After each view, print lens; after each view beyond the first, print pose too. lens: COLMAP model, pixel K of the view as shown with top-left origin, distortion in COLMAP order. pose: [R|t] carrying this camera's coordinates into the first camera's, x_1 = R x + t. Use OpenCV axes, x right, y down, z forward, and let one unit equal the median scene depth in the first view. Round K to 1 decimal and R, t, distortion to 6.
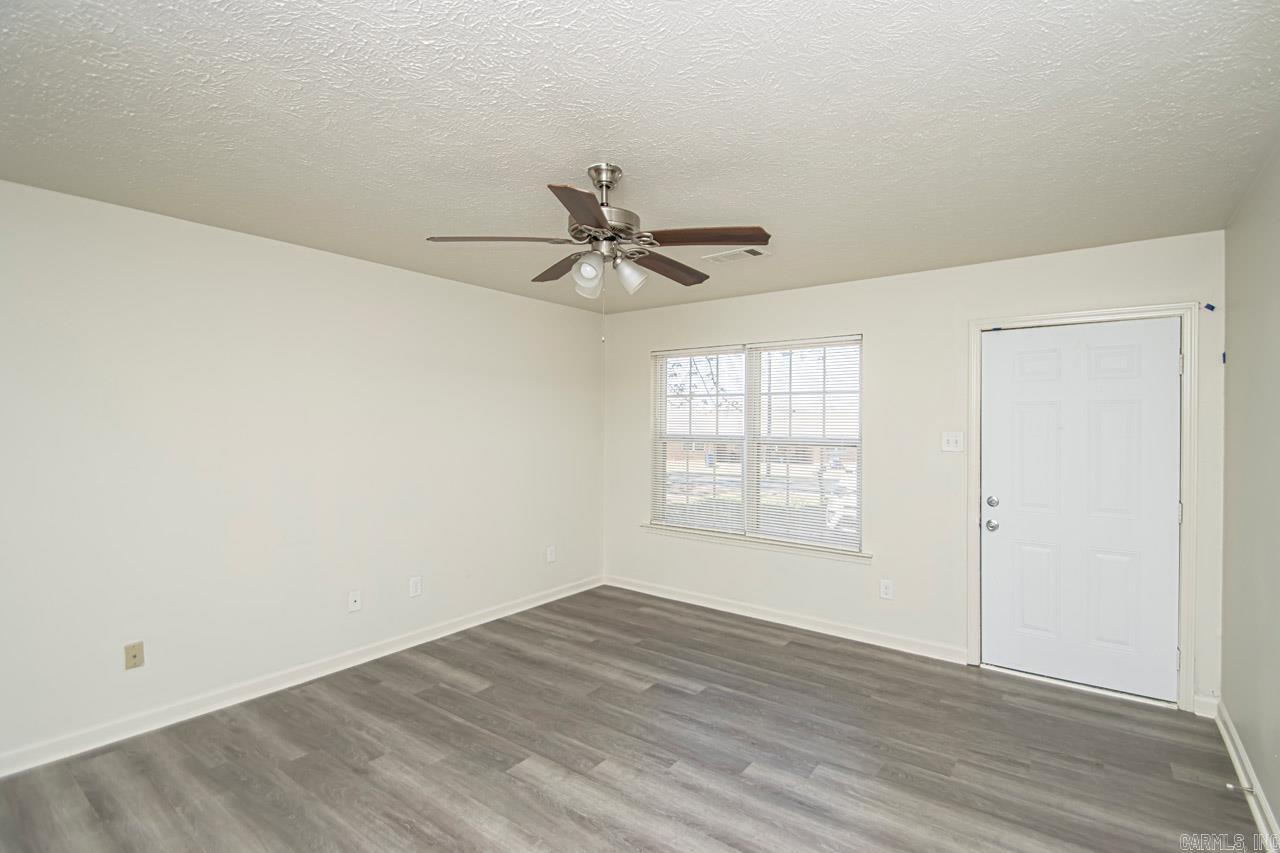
lens RADIAL K [[594.5, 0, 649.7], [0, 594.5, 424.9], [0, 0, 1]] dist [0.019452, -0.018154]
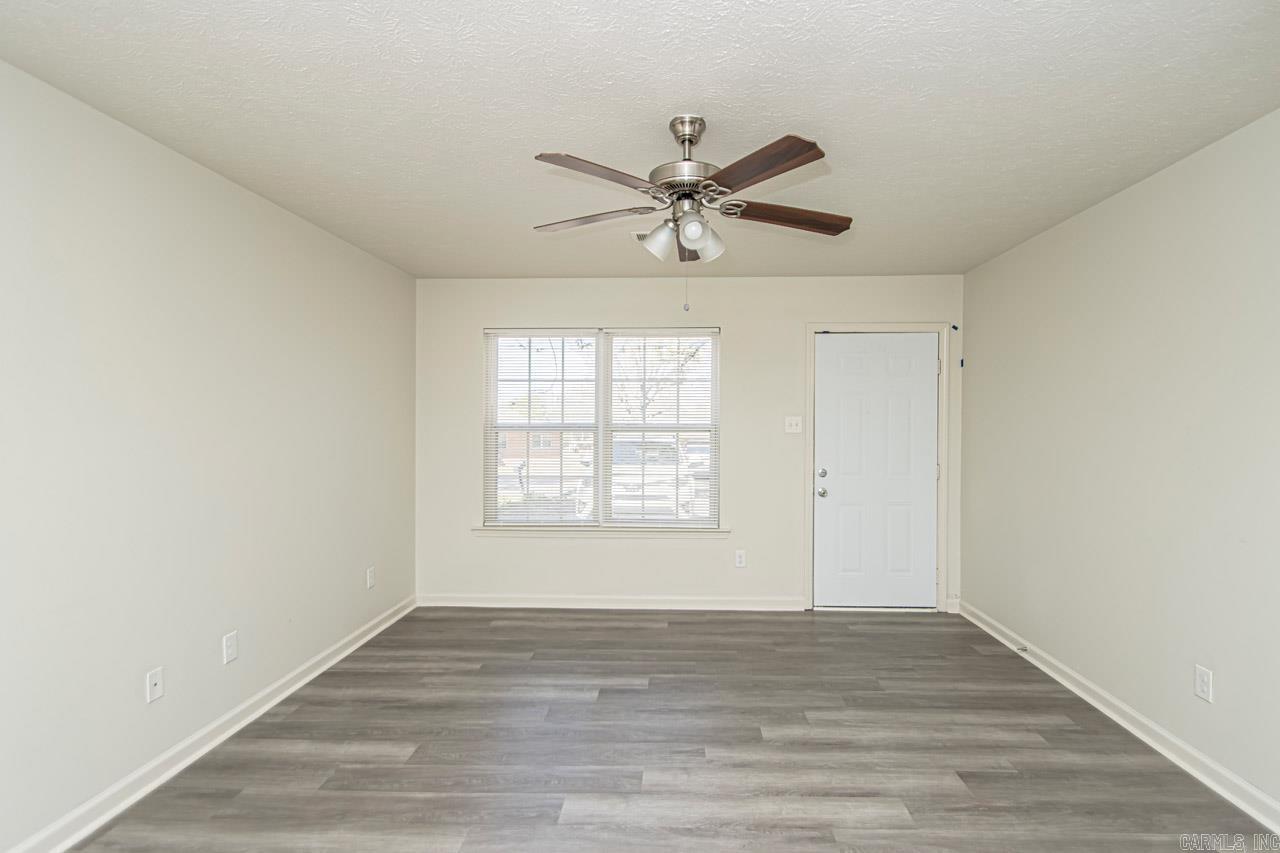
lens RADIAL K [[617.2, 0, 661.0], [0, 617.2, 430.4], [0, 0, 1]] dist [0.022007, -0.021566]
pose [[0.817898, -0.014637, 0.575178, -0.444864], [0.006771, 0.999852, 0.015815, 0.019419], [-0.575324, -0.009040, 0.817876, 0.163231]]
